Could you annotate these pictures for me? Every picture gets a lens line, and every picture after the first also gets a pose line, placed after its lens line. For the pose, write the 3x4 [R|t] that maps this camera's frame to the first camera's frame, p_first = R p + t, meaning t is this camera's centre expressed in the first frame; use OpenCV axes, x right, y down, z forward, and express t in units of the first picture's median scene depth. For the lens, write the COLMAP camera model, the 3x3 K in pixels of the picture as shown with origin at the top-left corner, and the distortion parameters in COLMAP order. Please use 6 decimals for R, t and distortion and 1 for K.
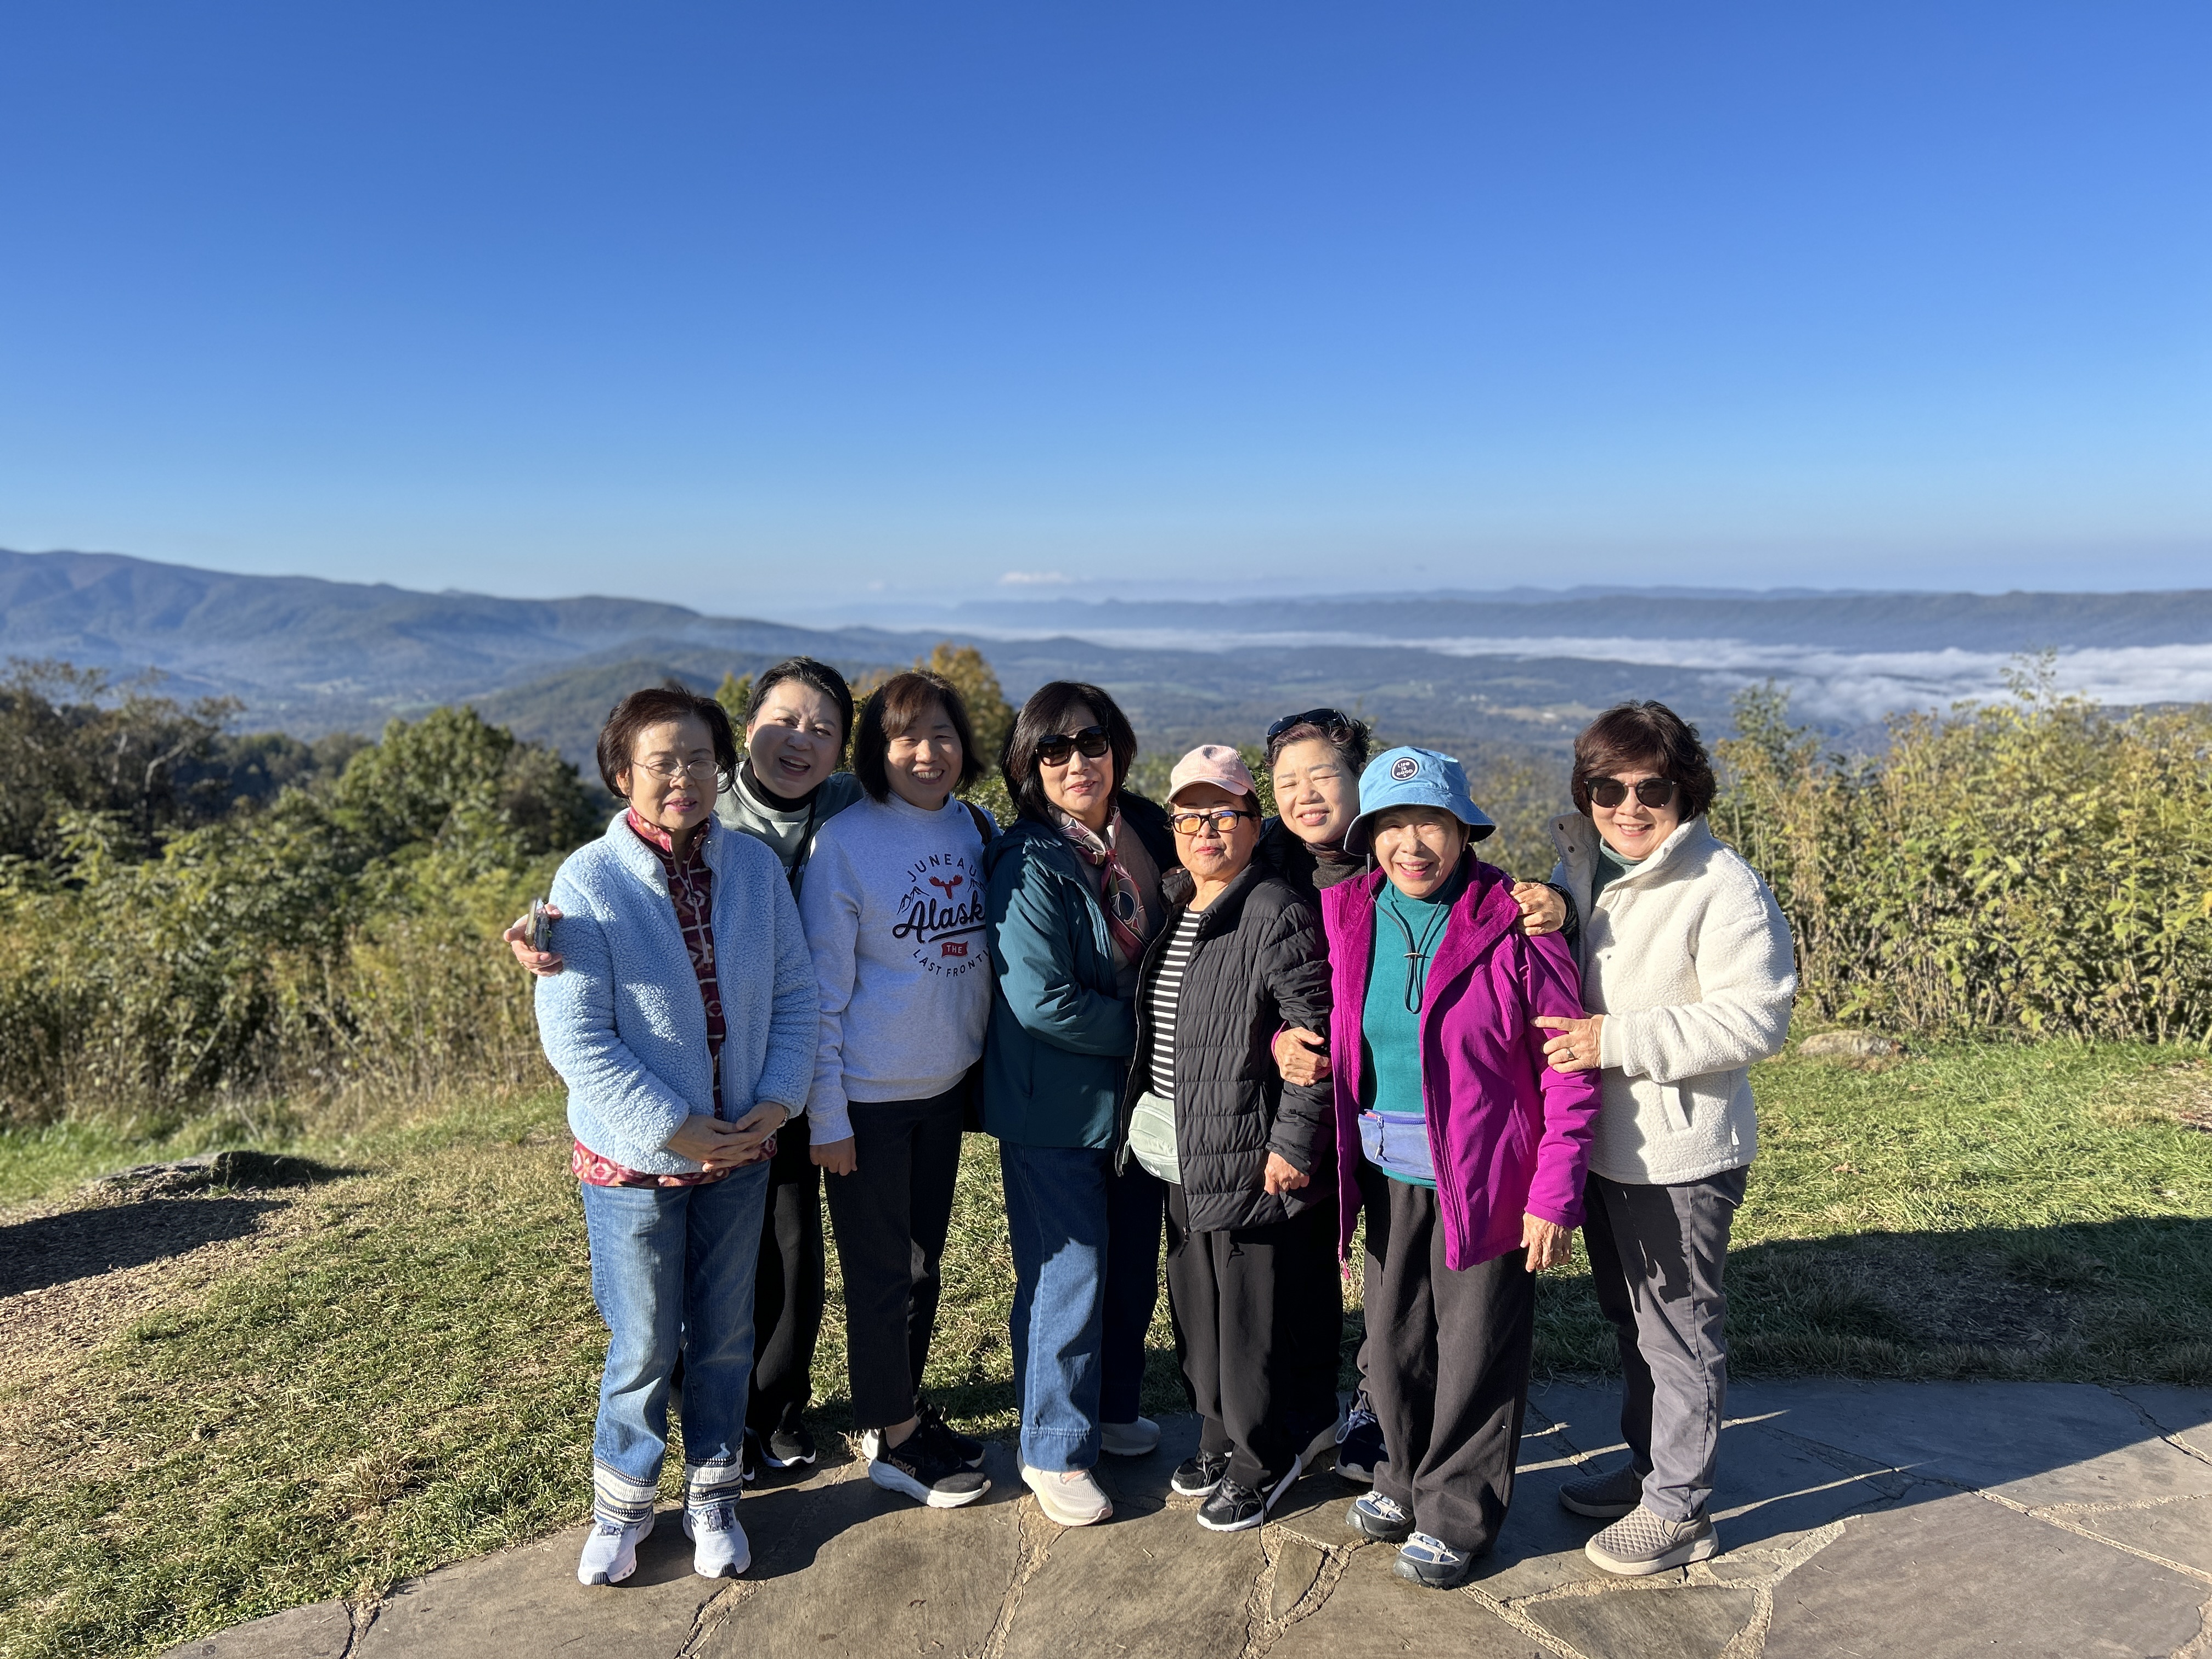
lens RADIAL K [[1682.5, 0, 1105.0], [0, 1682.5, 841.9], [0, 0, 1]] dist [0.051297, -0.049263]
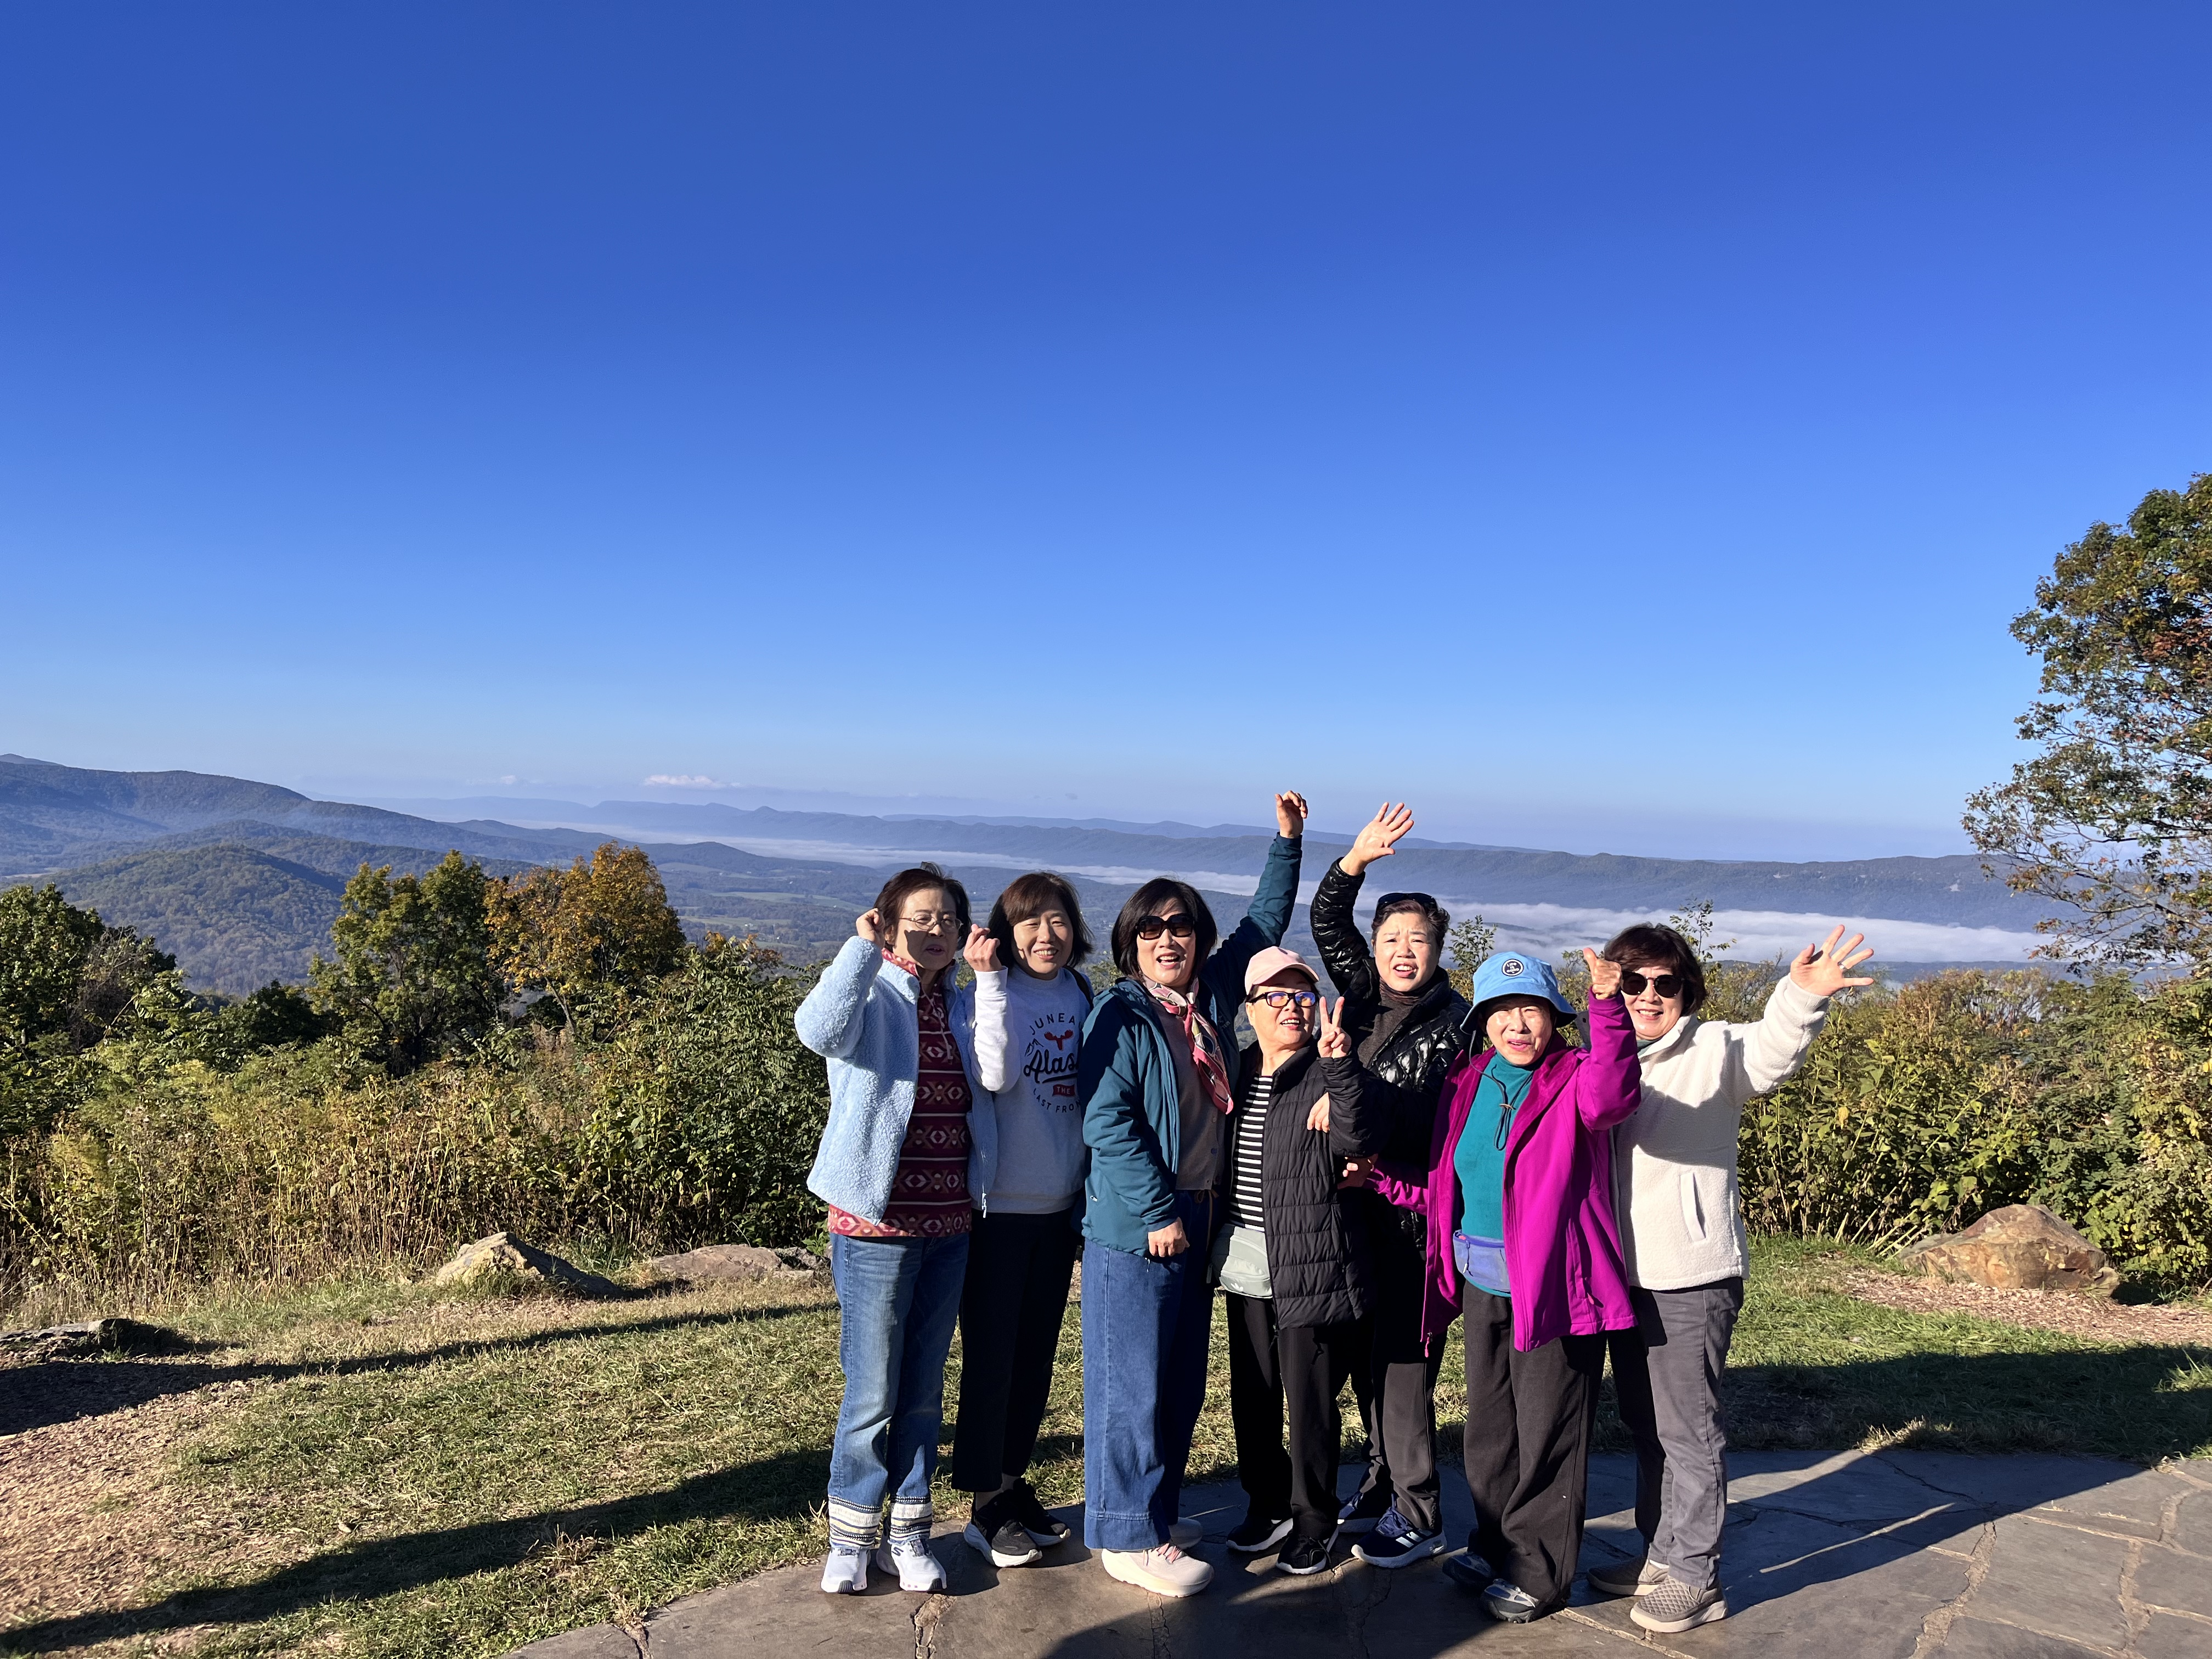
lens RADIAL K [[1708.1, 0, 1114.6], [0, 1708.1, 796.6], [0, 0, 1]] dist [0.046004, -0.048792]
pose [[0.976448, 0.061699, 0.206744, -0.277190], [-0.028850, 0.986972, -0.158286, 0.039092], [-0.213816, 0.148593, 0.965506, -0.234679]]
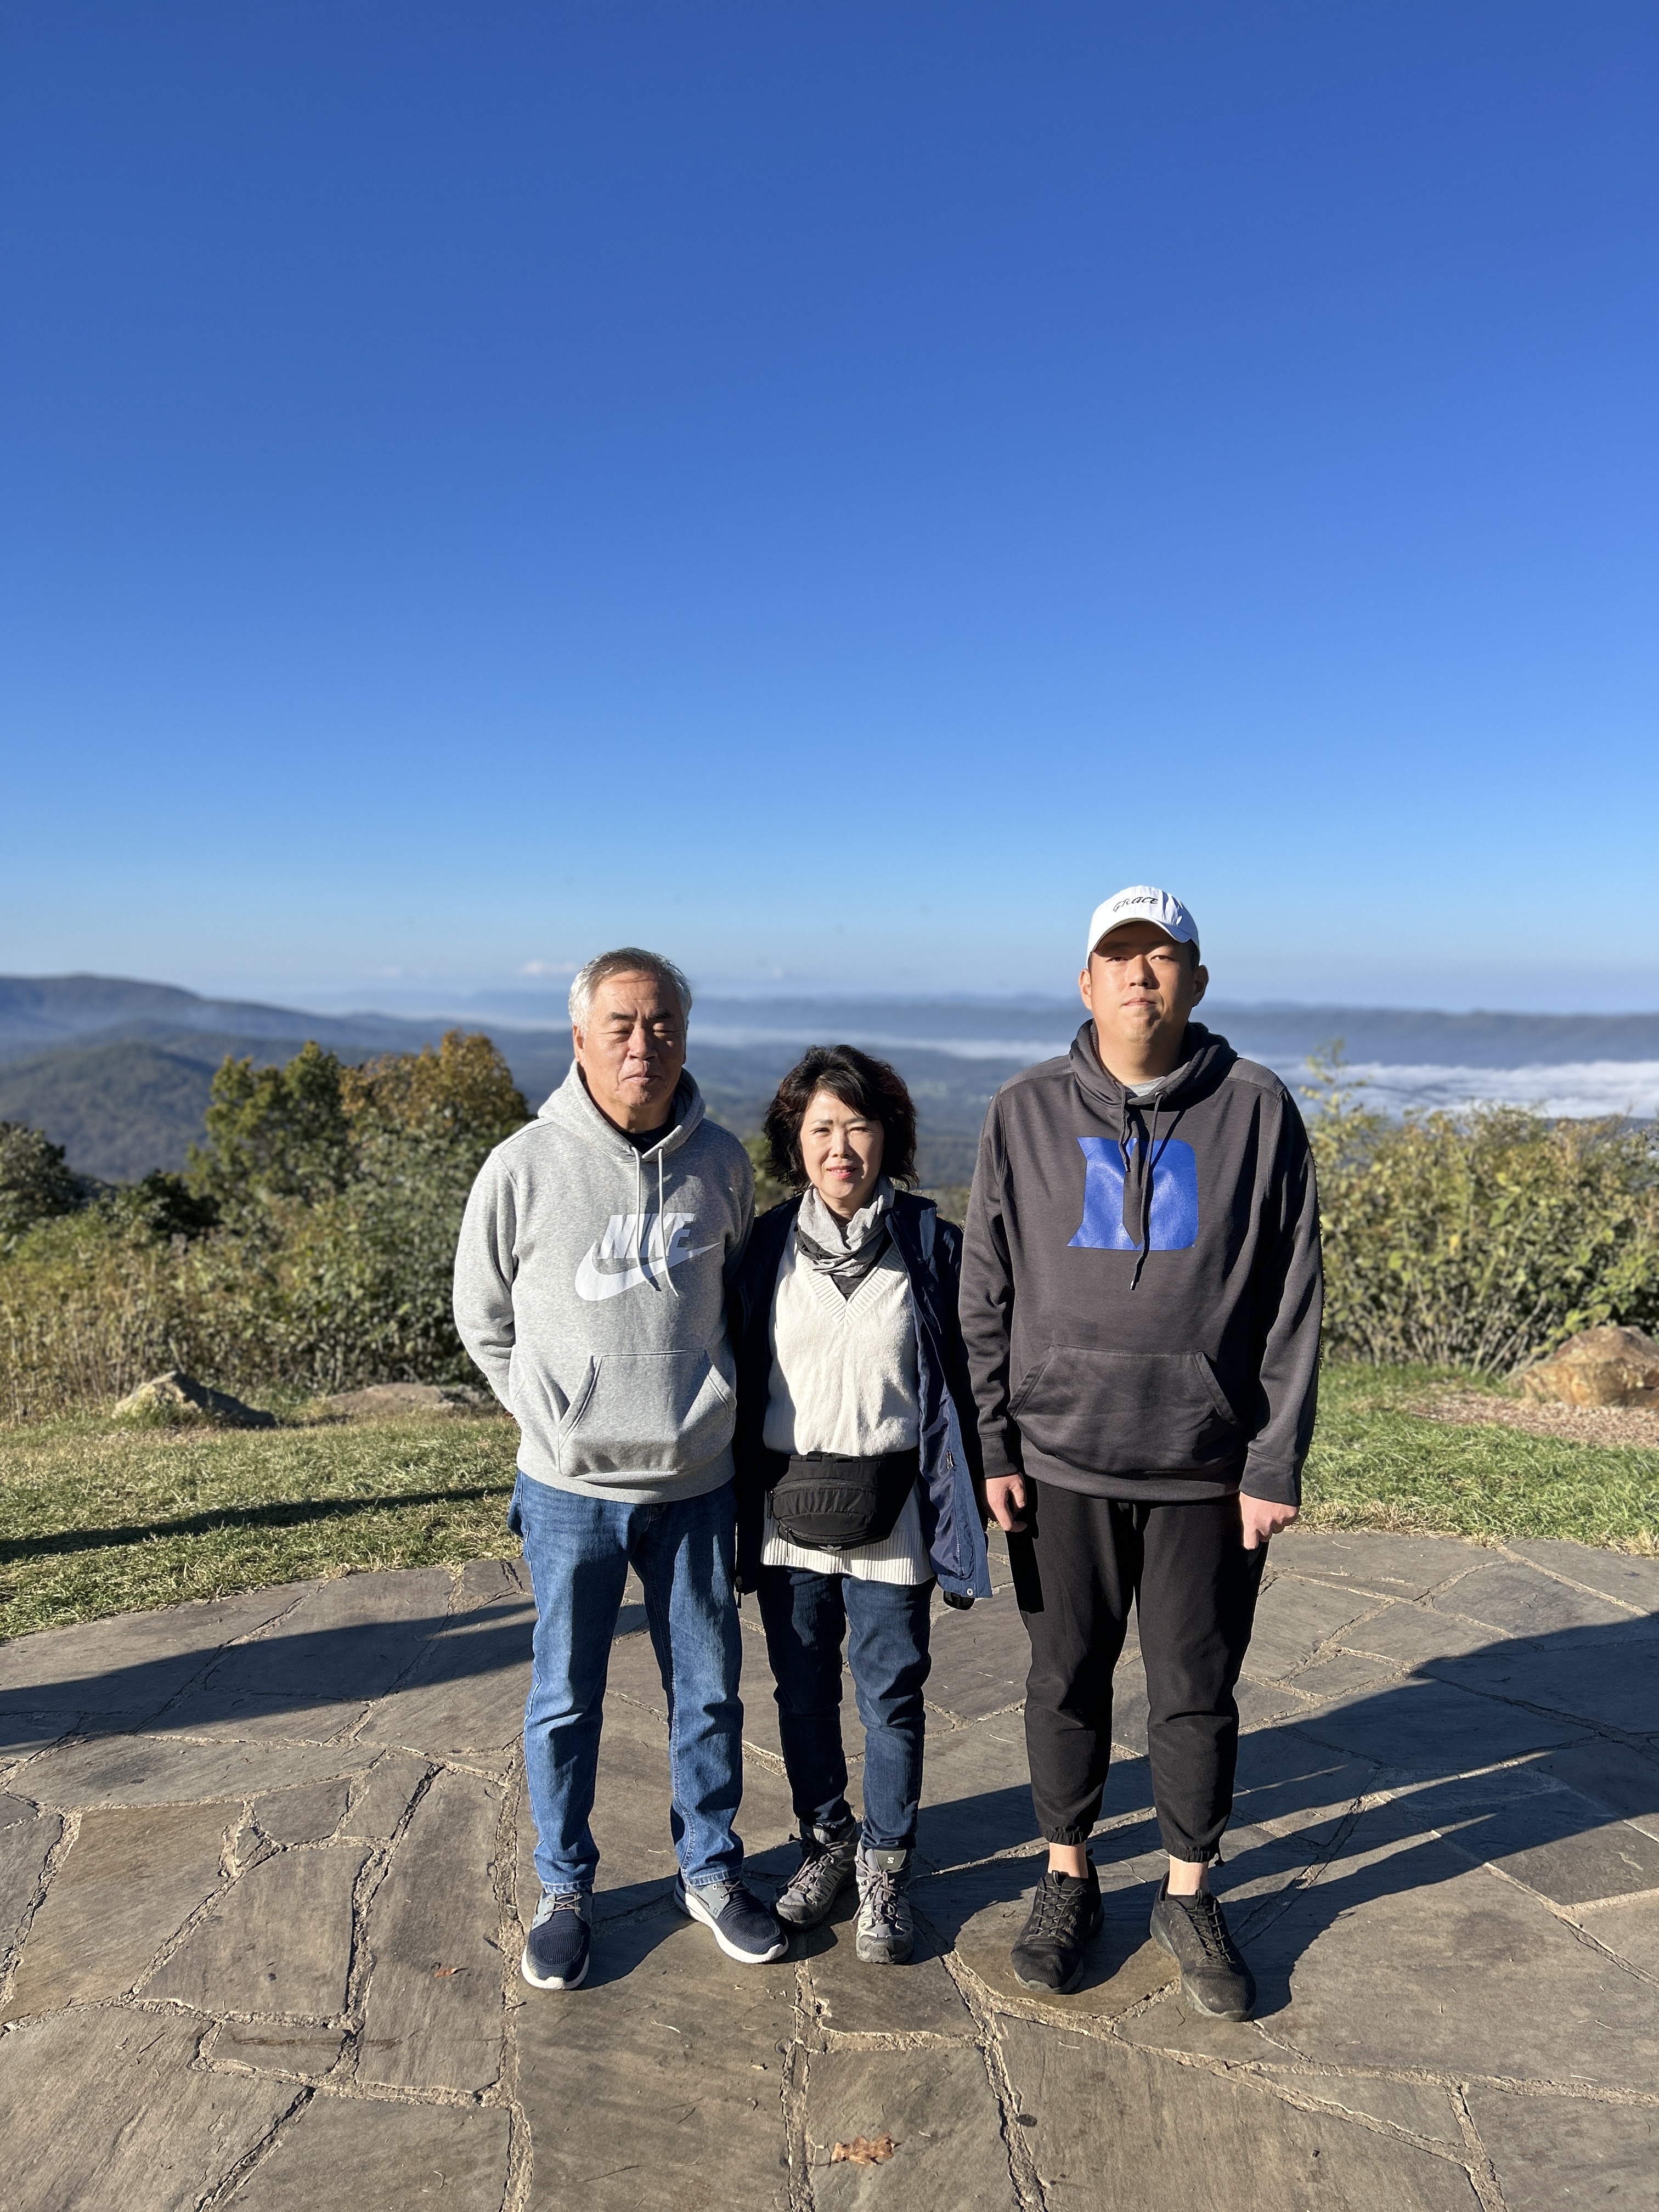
lens RADIAL K [[1682.5, 0, 841.6], [0, 1682.5, 1108.6], [0, 0, 1]] dist [0.051297, -0.049263]
pose [[0.991403, 0.018200, 0.129569, 0.069256], [-0.008297, 0.997030, -0.076561, 0.065991], [-0.130578, 0.074828, 0.988610, -0.400787]]
